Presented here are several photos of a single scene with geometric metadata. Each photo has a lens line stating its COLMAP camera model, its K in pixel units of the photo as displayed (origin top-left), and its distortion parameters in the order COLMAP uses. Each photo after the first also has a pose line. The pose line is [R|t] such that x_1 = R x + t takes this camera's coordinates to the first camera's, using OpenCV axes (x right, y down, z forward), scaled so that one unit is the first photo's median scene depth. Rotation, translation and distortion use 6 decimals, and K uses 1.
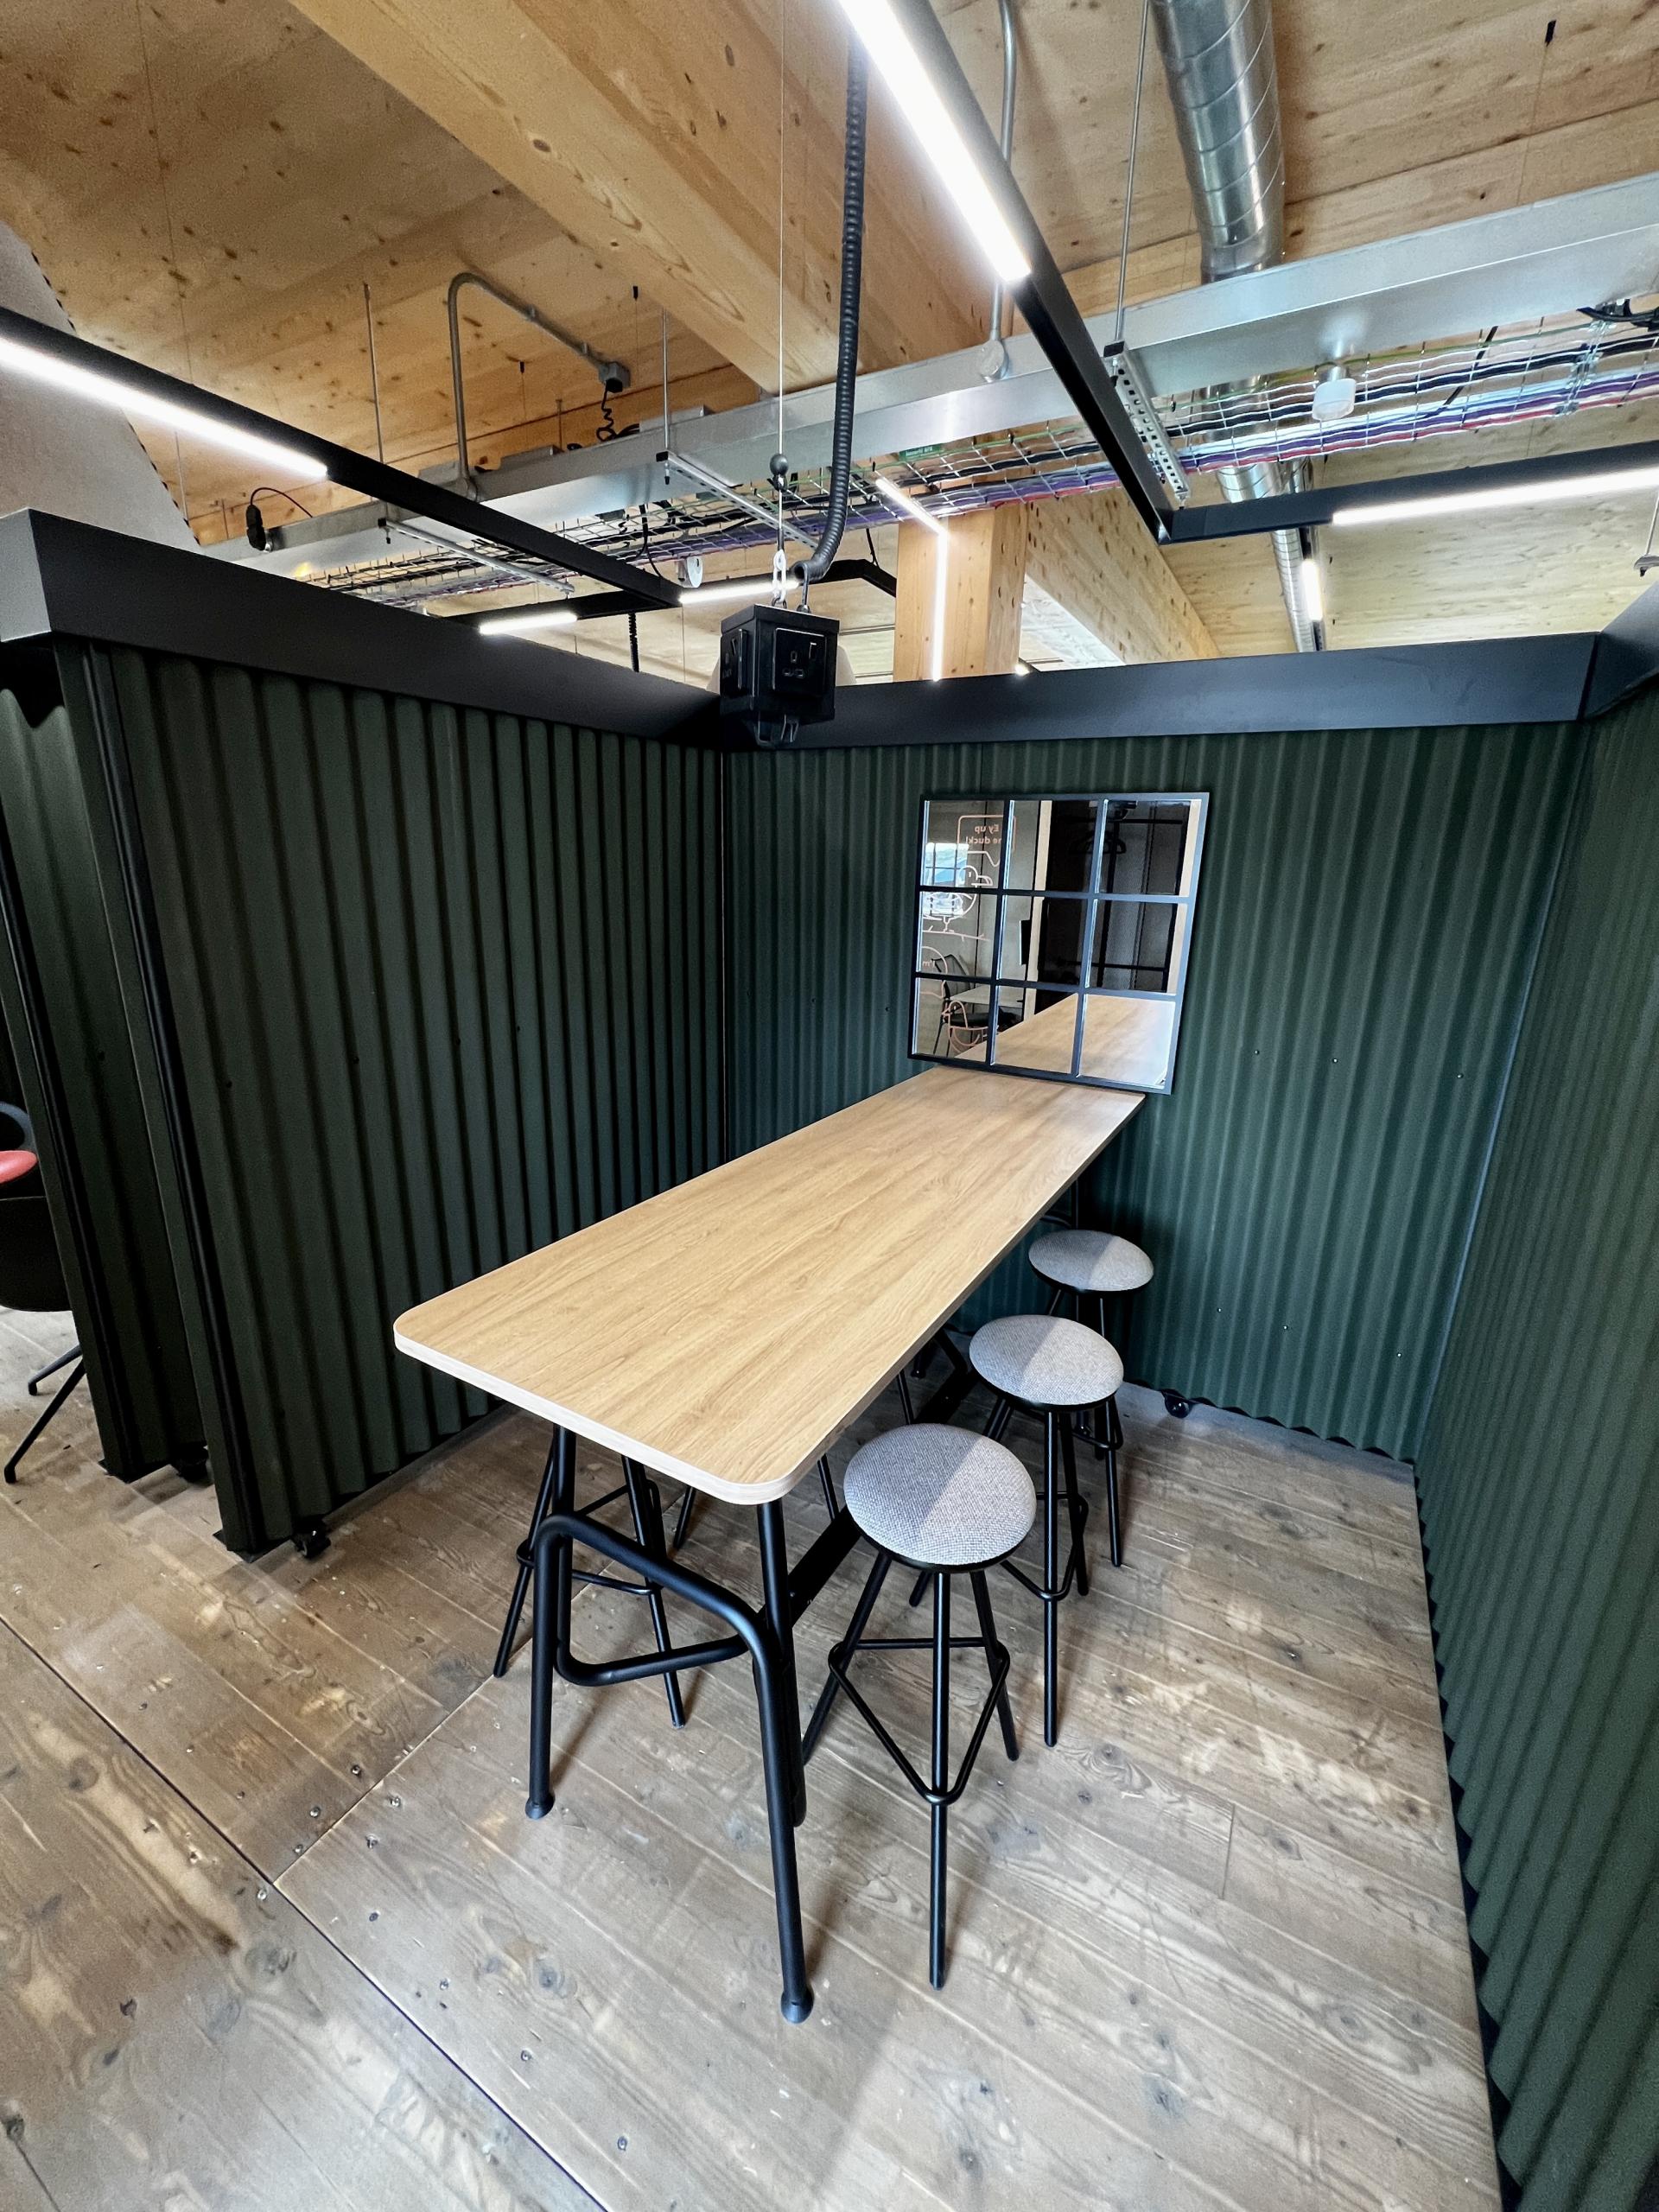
lens RADIAL K [[889.9, 0, 829.5], [0, 889.9, 1106.0], [0, 0, 1]] dist [0.000669, 0.000042]
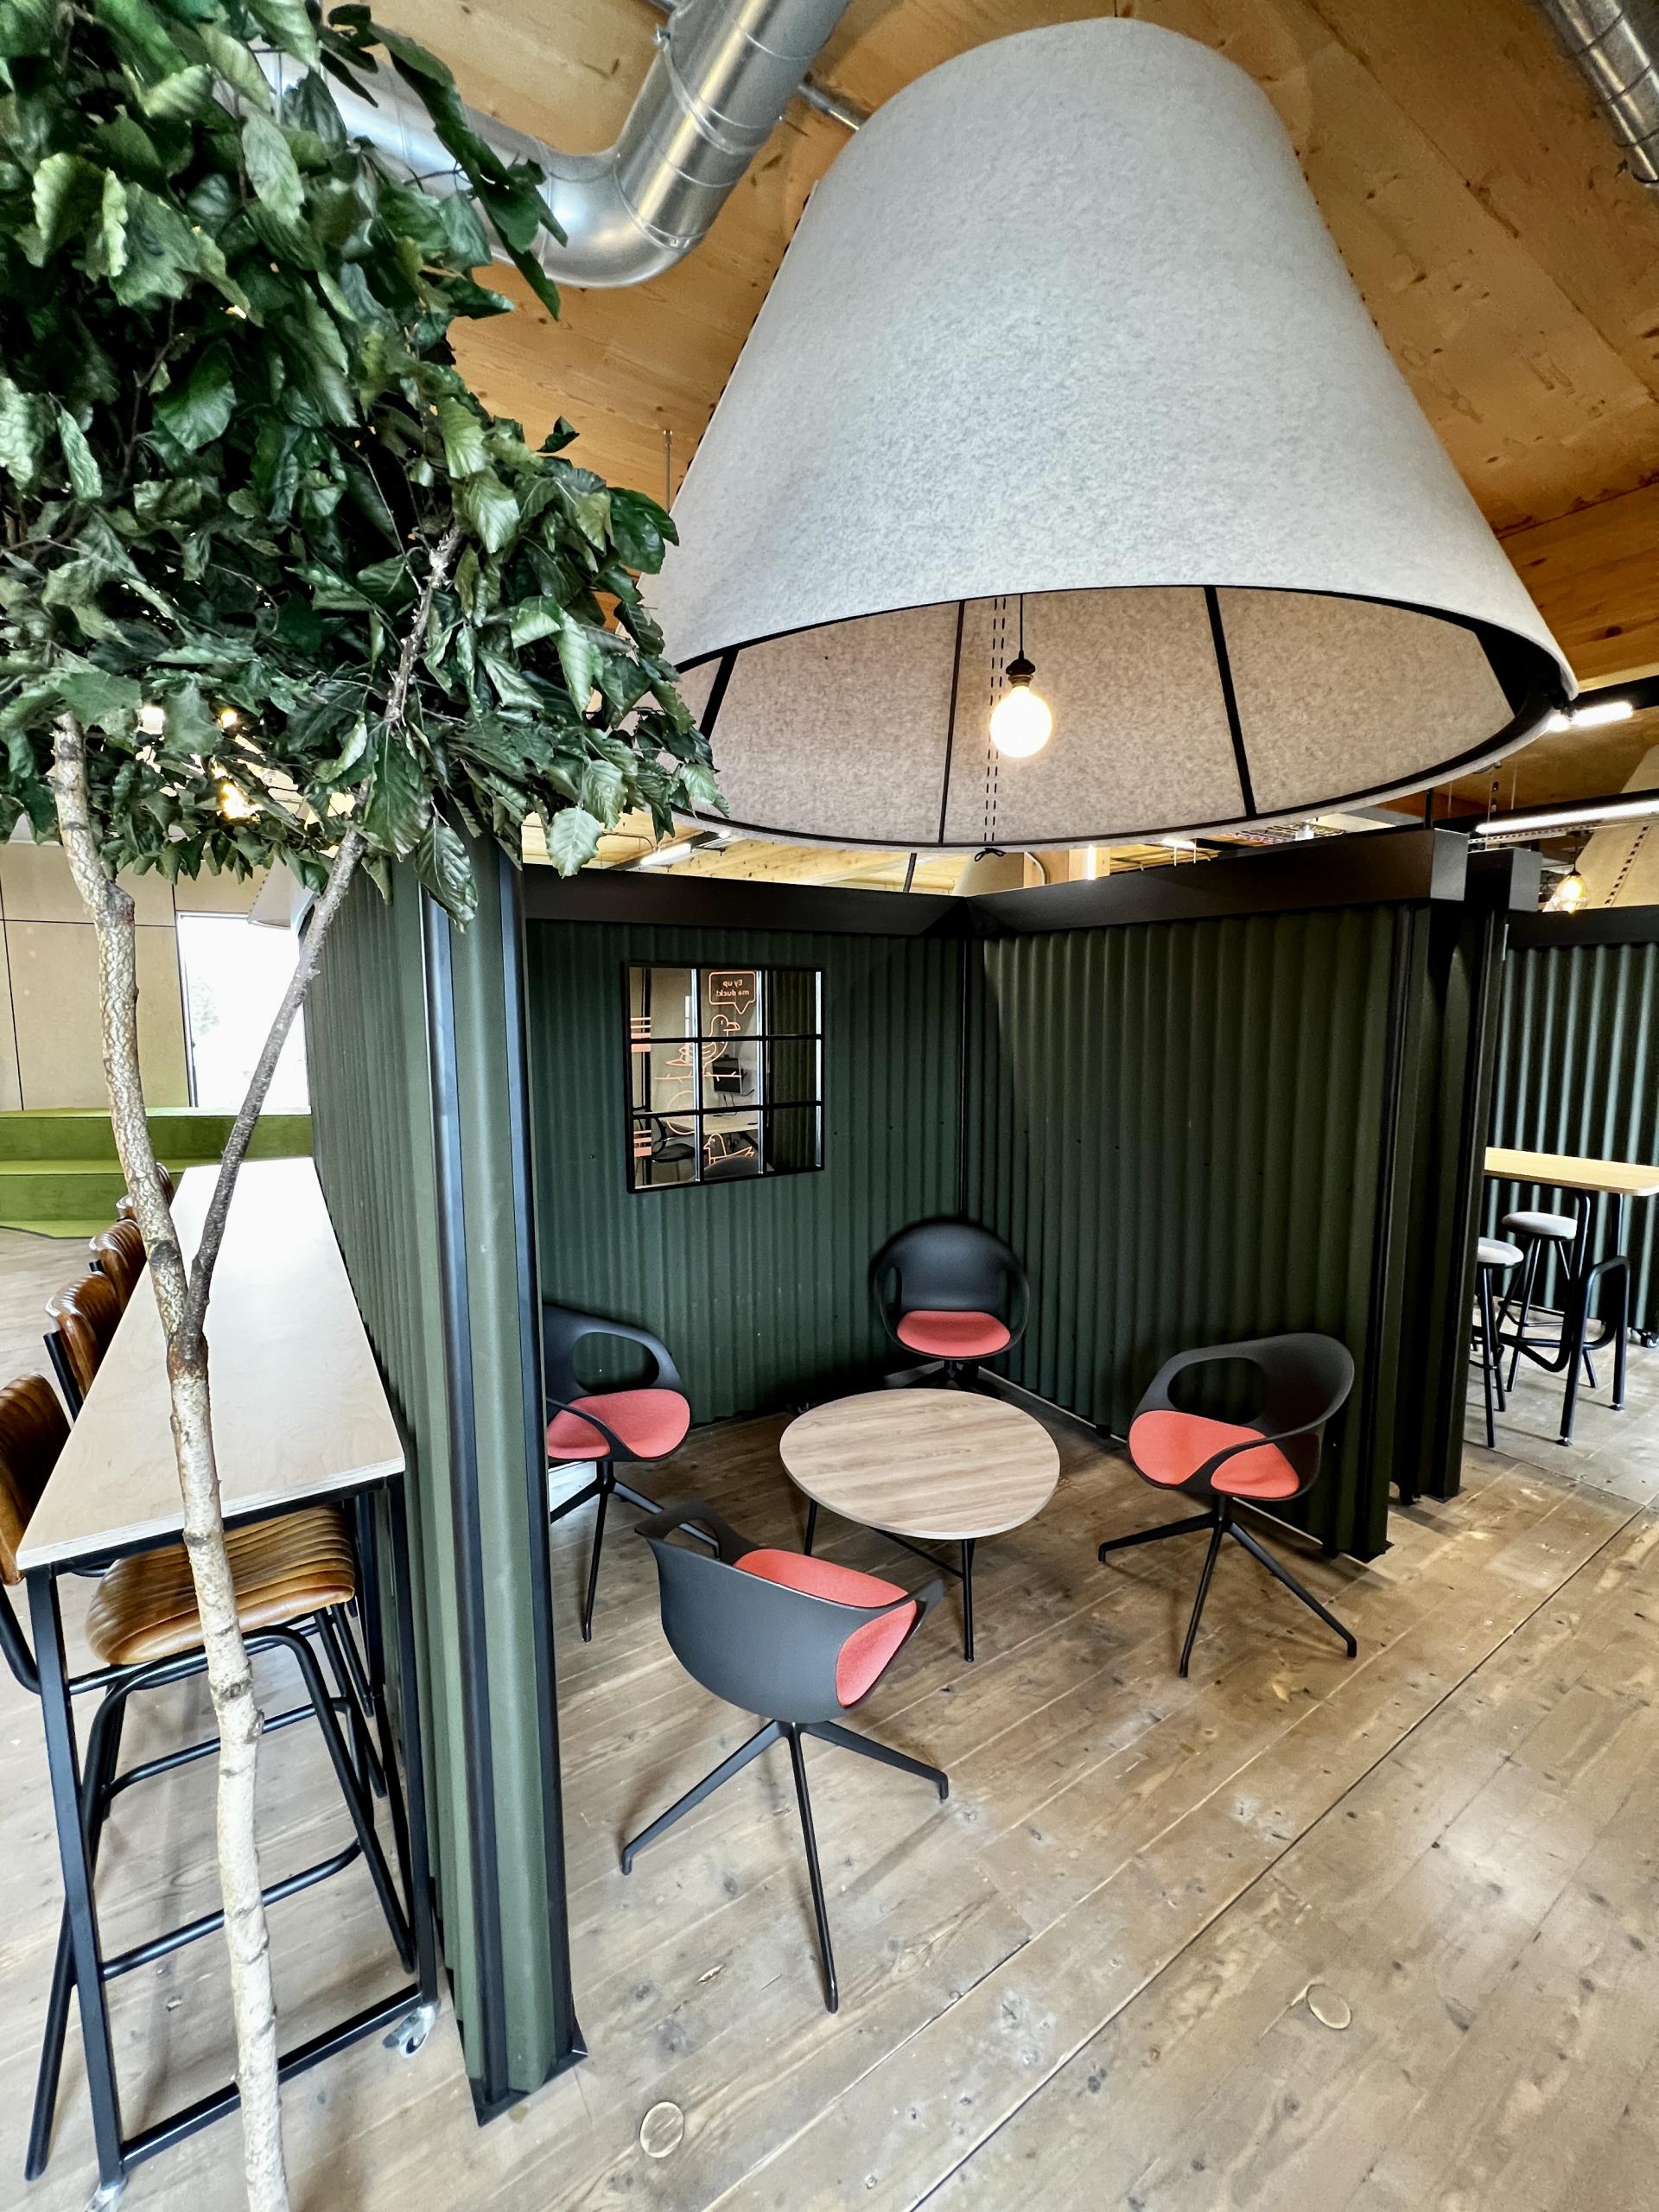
lens RADIAL K [[889.9, 0, 829.5], [0, 889.9, 1106.0], [0, 0, 1]] dist [0.000669, 0.000042]
pose [[0.451693, -0.117461, 0.884407, -2.589298], [0.258211, 0.966082, -0.003567, -0.403101], [-0.853991, 0.229975, 0.466702, 1.169893]]
